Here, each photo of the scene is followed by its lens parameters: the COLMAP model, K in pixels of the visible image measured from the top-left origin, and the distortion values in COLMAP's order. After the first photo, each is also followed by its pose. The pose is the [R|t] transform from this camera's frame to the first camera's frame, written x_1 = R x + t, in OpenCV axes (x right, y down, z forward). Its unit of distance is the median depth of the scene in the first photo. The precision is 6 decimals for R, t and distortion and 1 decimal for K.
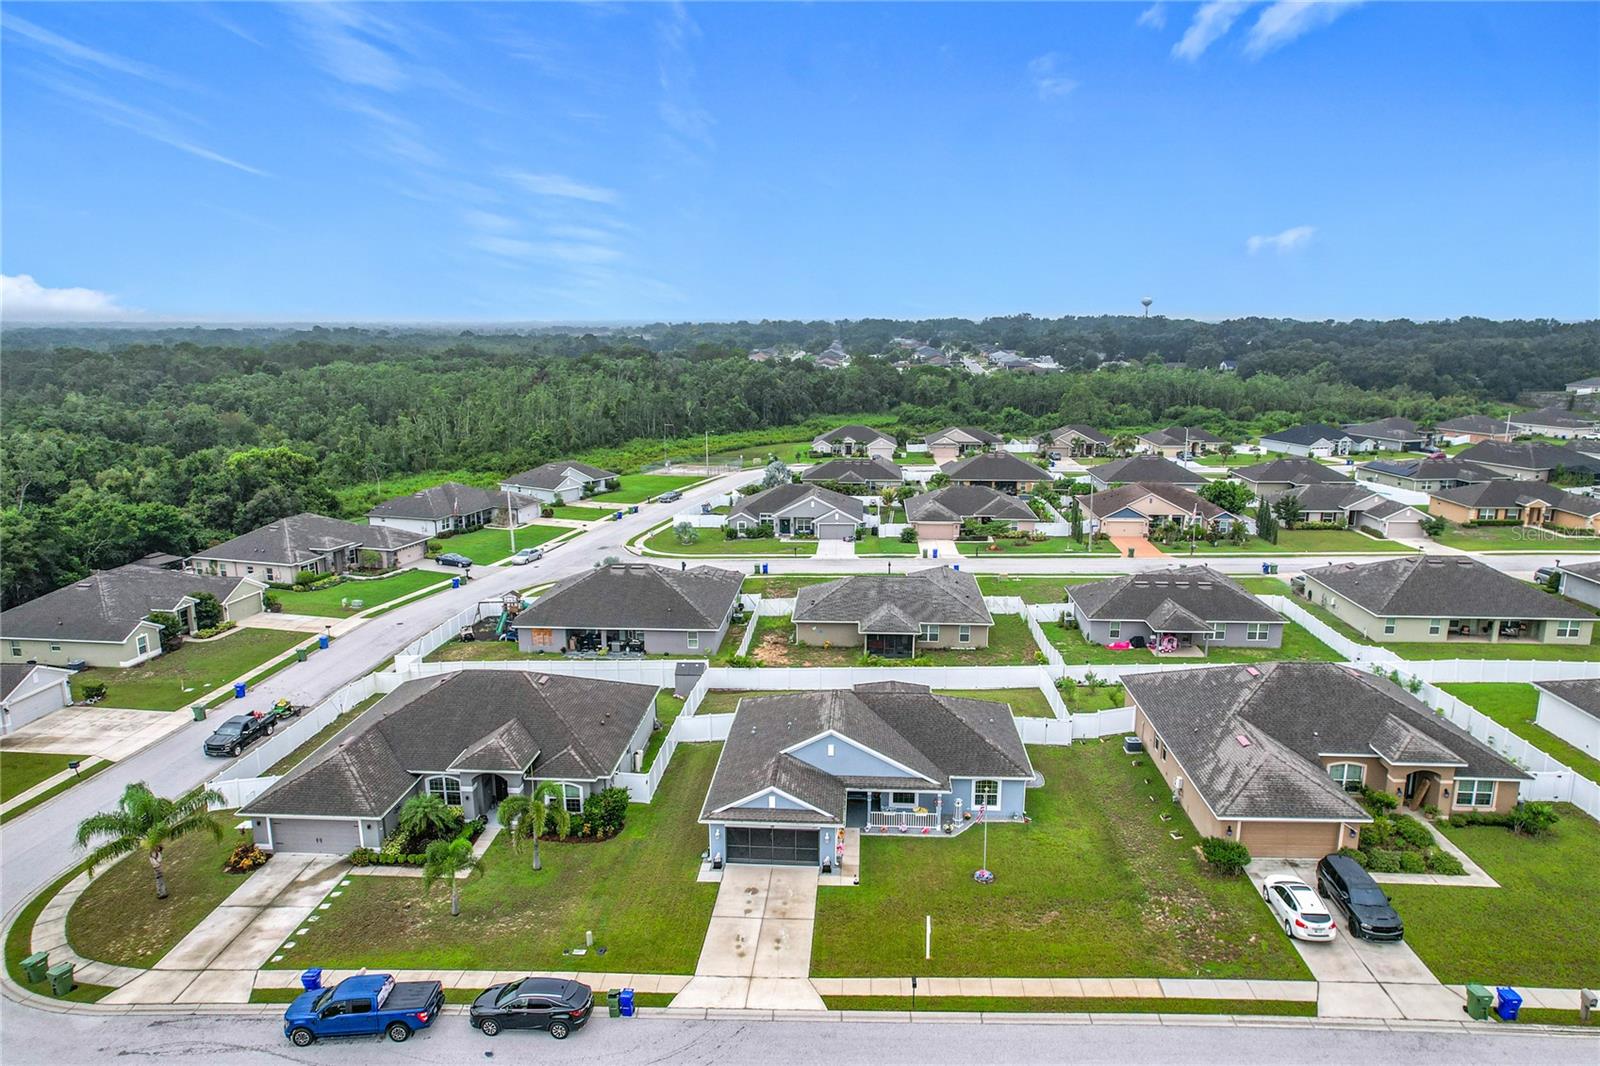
lens RADIAL K [[1023.1, 0, 807.5], [0, 1023.1, 530.4], [0, 0, 1]] dist [-0.056644, 0.076379]
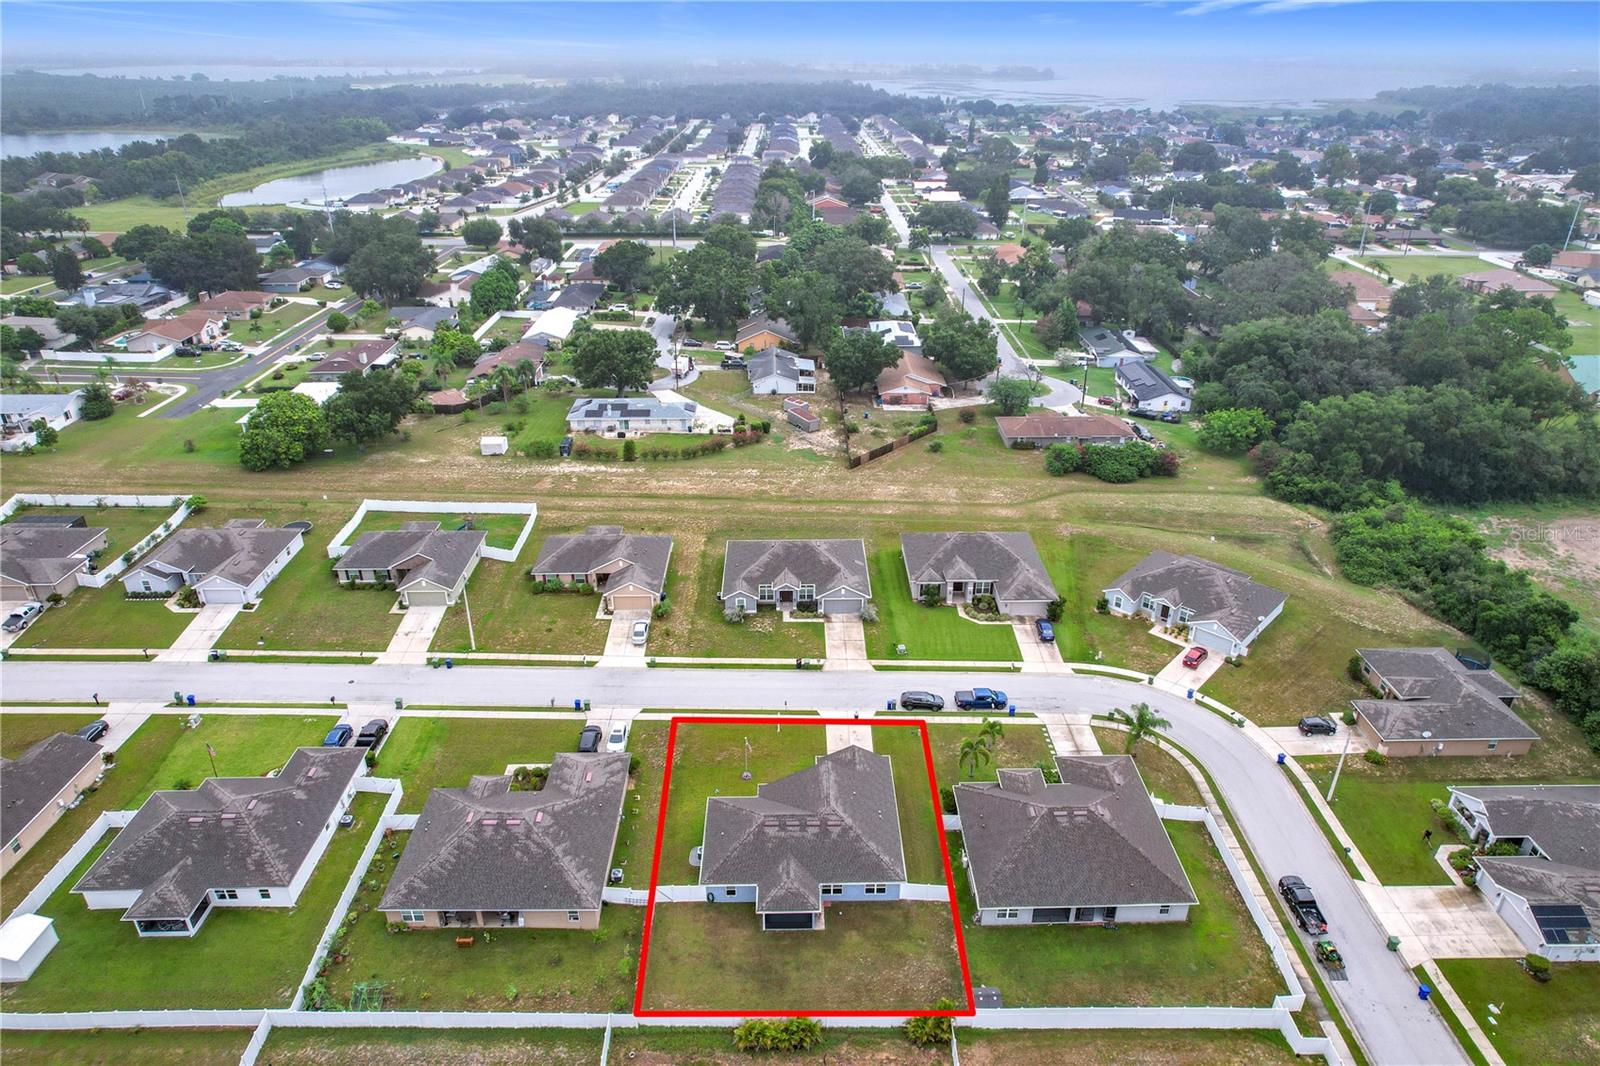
lens RADIAL K [[1032.1, 0, 806.6], [0, 1032.1, 530.6], [0, 0, 1]] dist [-0.076198, 0.068889]
pose [[-0.996728, 0.032646, -0.073948, 0.169286], [-0.019848, 0.787968, 0.615396, -1.162872], [0.078359, 0.614850, -0.784741, 2.066924]]
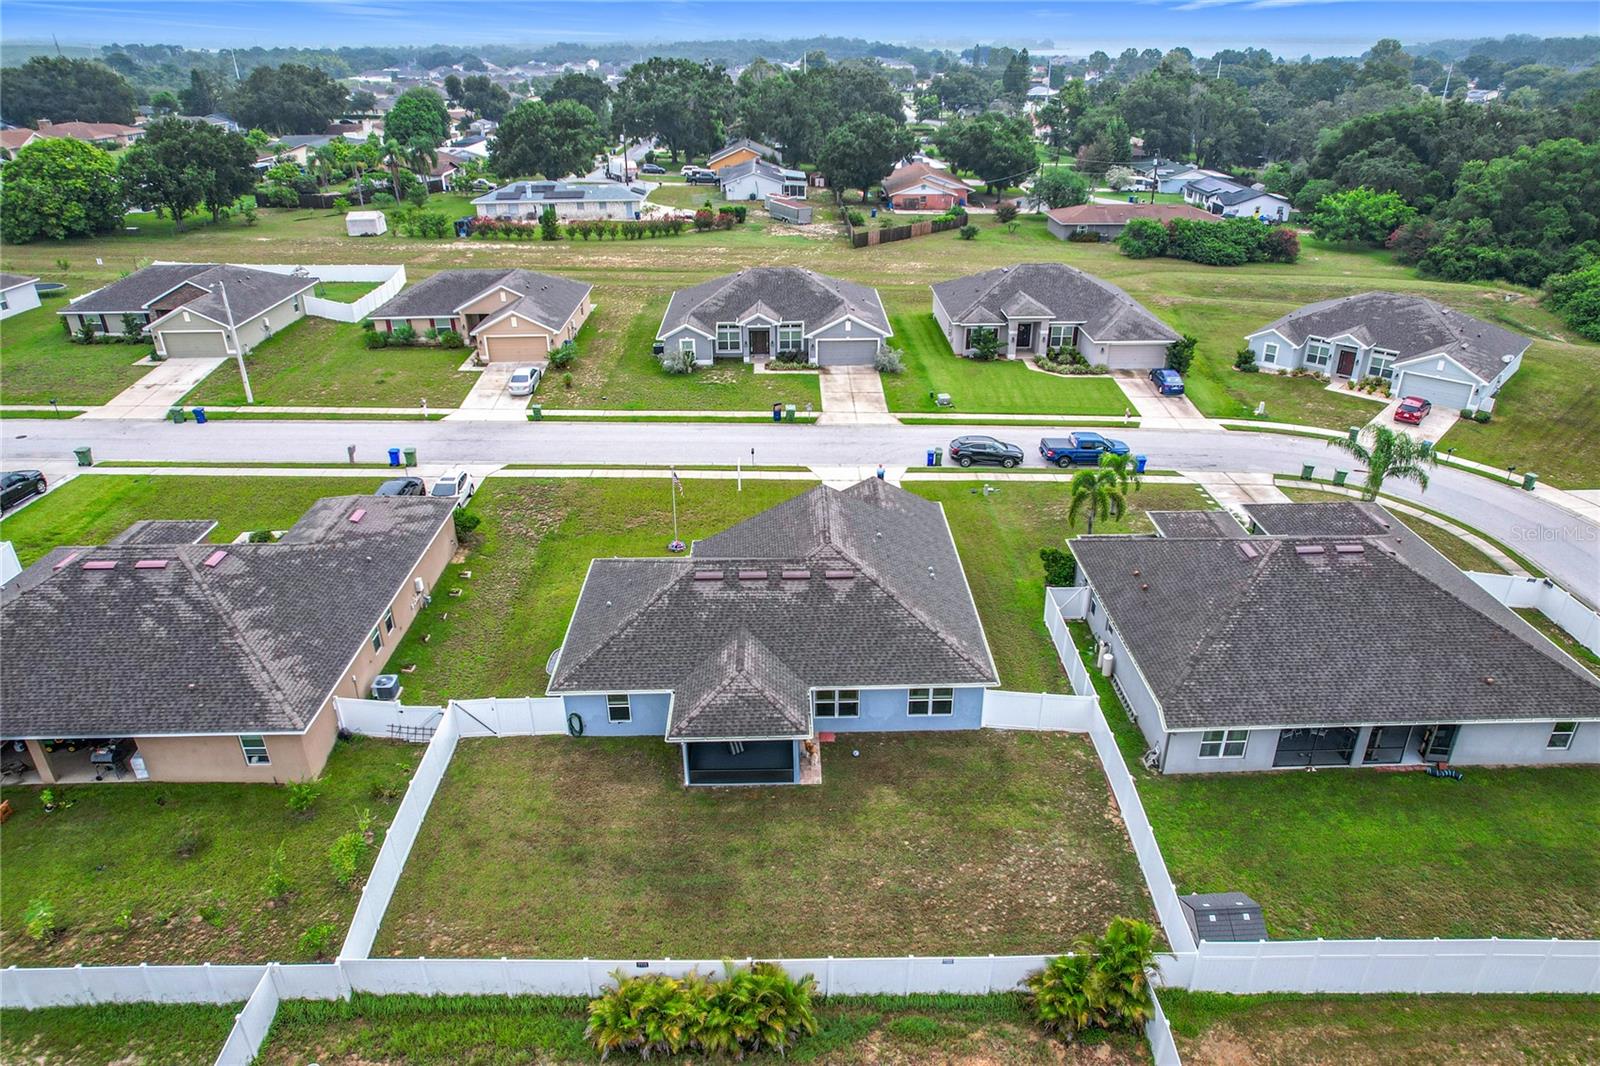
lens RADIAL K [[1032.1, 0, 806.6], [0, 1032.1, 530.6], [0, 0, 1]] dist [-0.076198, 0.068889]
pose [[-0.996224, 0.043445, -0.075173, 0.103637], [-0.011677, 0.790899, 0.611835, -0.311182], [0.086035, 0.610403, -0.787405, 1.675979]]
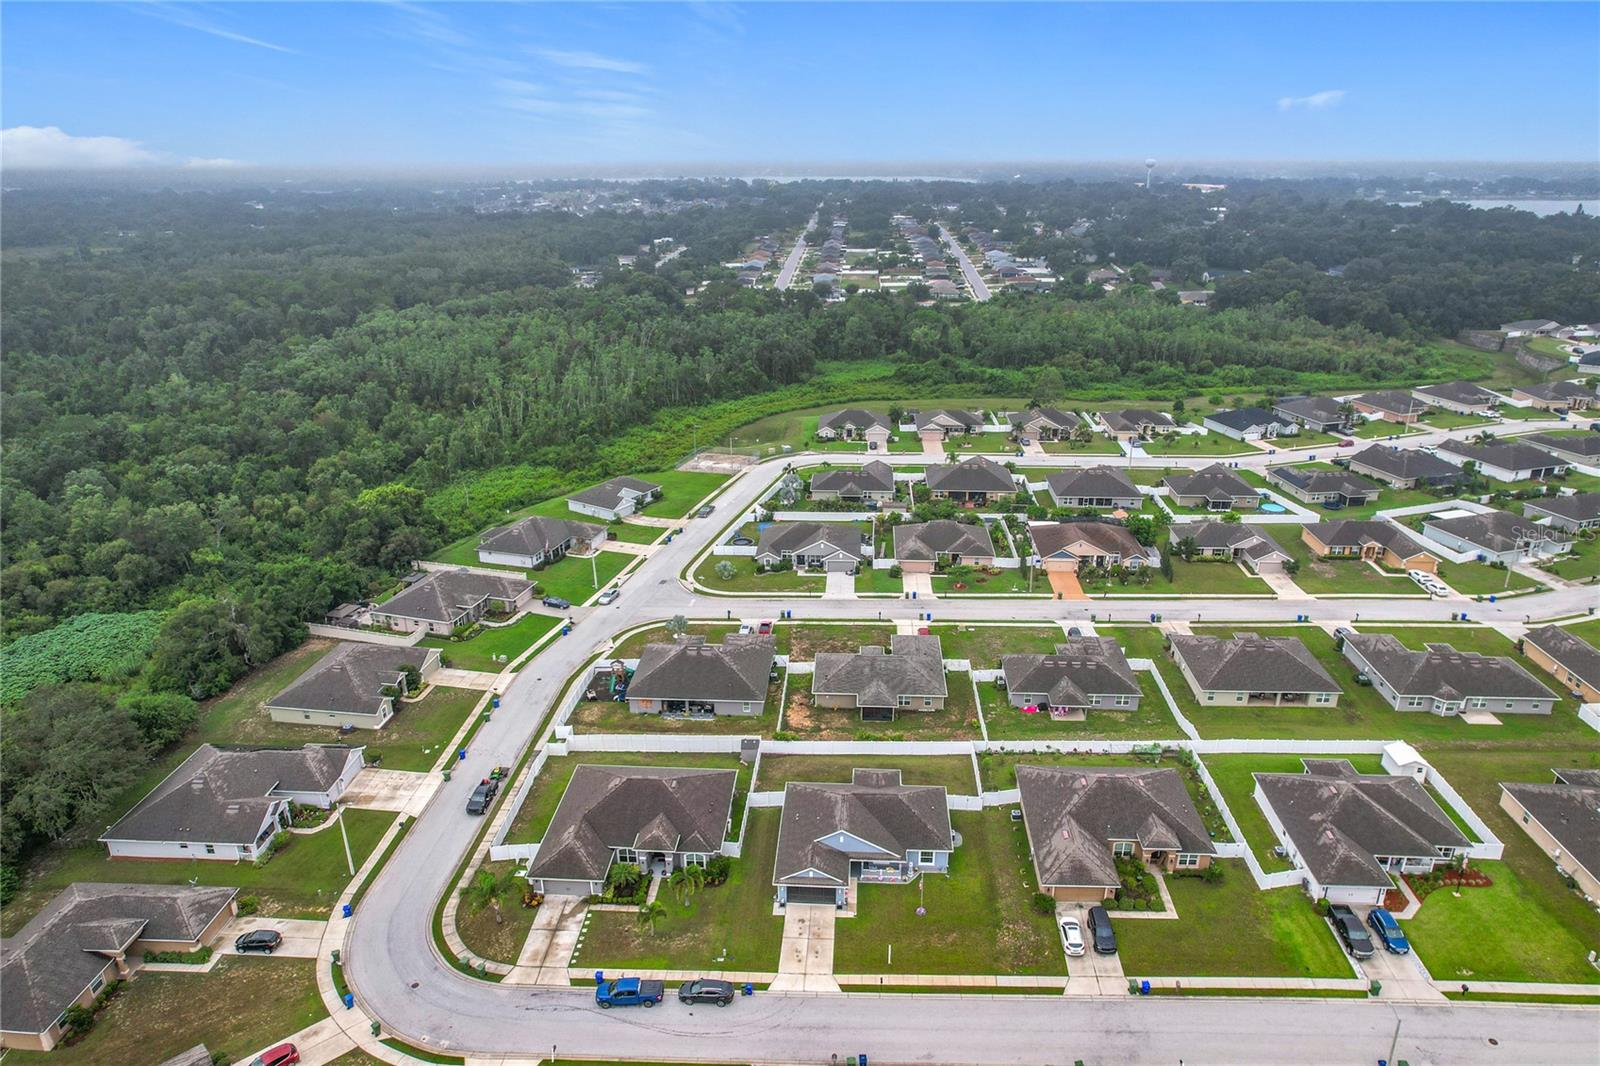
lens RADIAL K [[1032.1, 0, 806.6], [0, 1032.1, 530.6], [0, 0, 1]] dist [-0.076198, 0.068889]
pose [[0.999995, -0.002910, 0.000833, -0.039056], [0.002747, 0.988098, 0.153798, -0.602028], [-0.001271, -0.153795, 0.988102, -0.720504]]
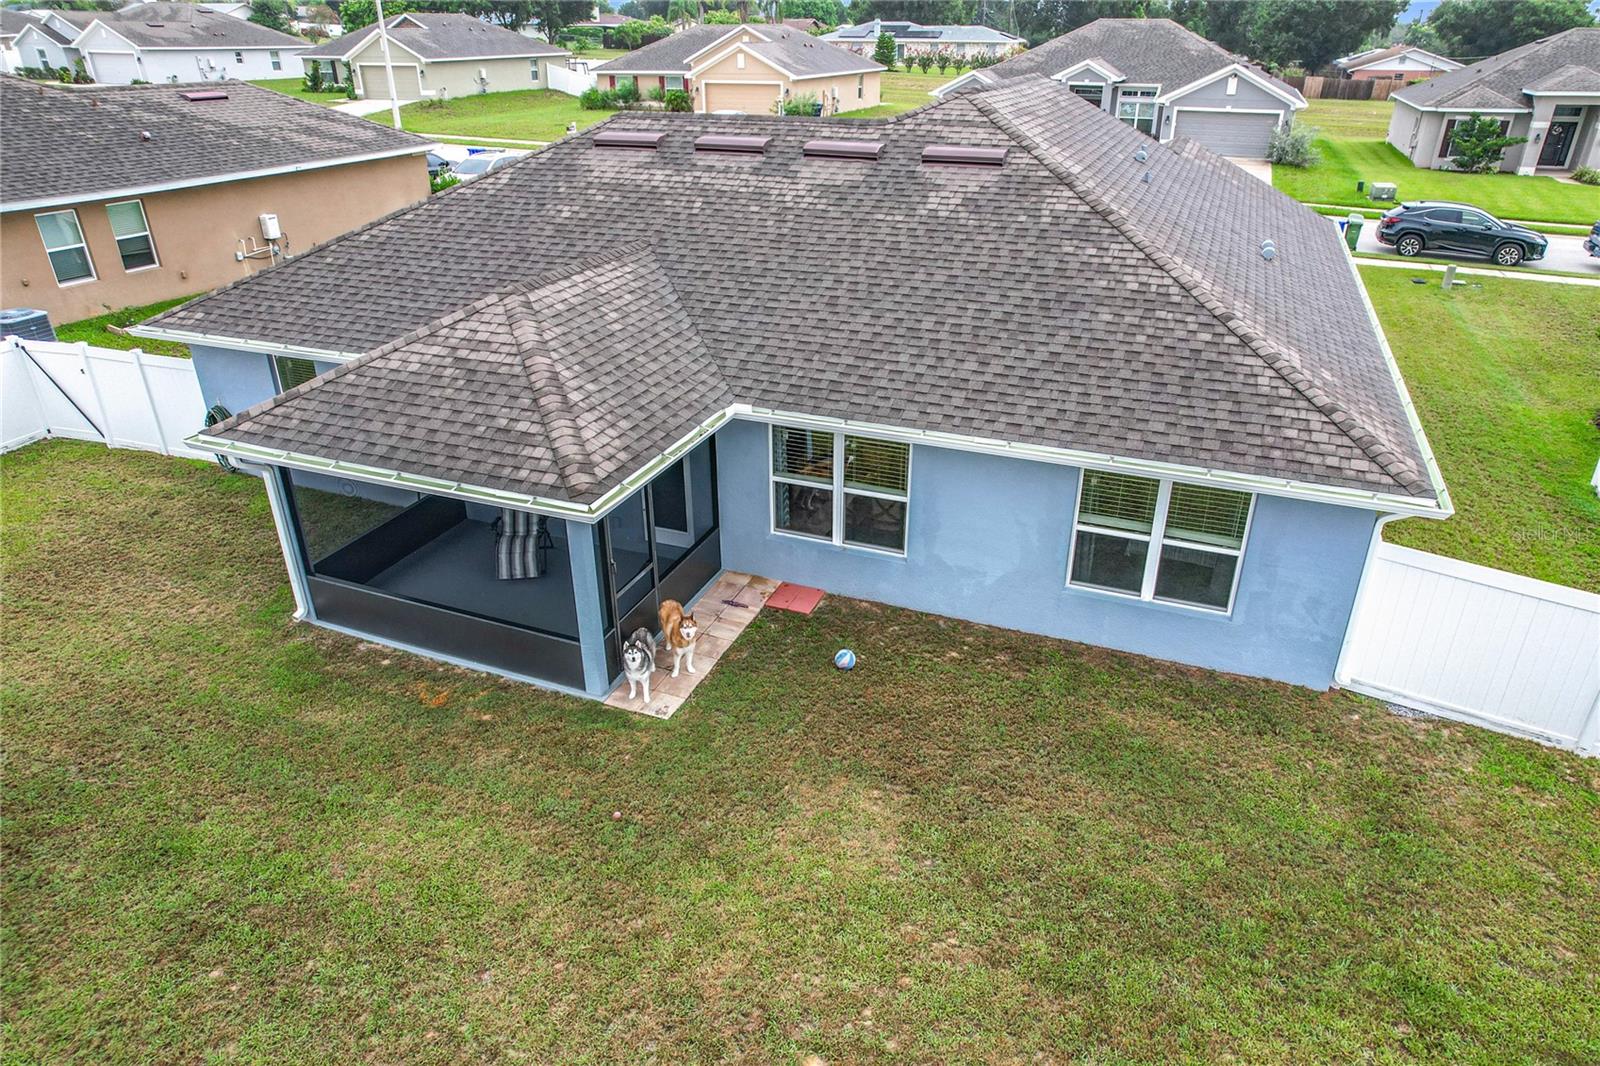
lens RADIAL K [[1014.3, 0, 810.0], [0, 1014.3, 538.2], [0, 0, 1]] dist [-0.083406, 0.069429]
pose [[-0.949343, -0.140487, 0.281088, -0.024954], [0.064377, 0.788577, 0.611556, 0.104974], [-0.307575, 0.598673, -0.739587, 1.348374]]
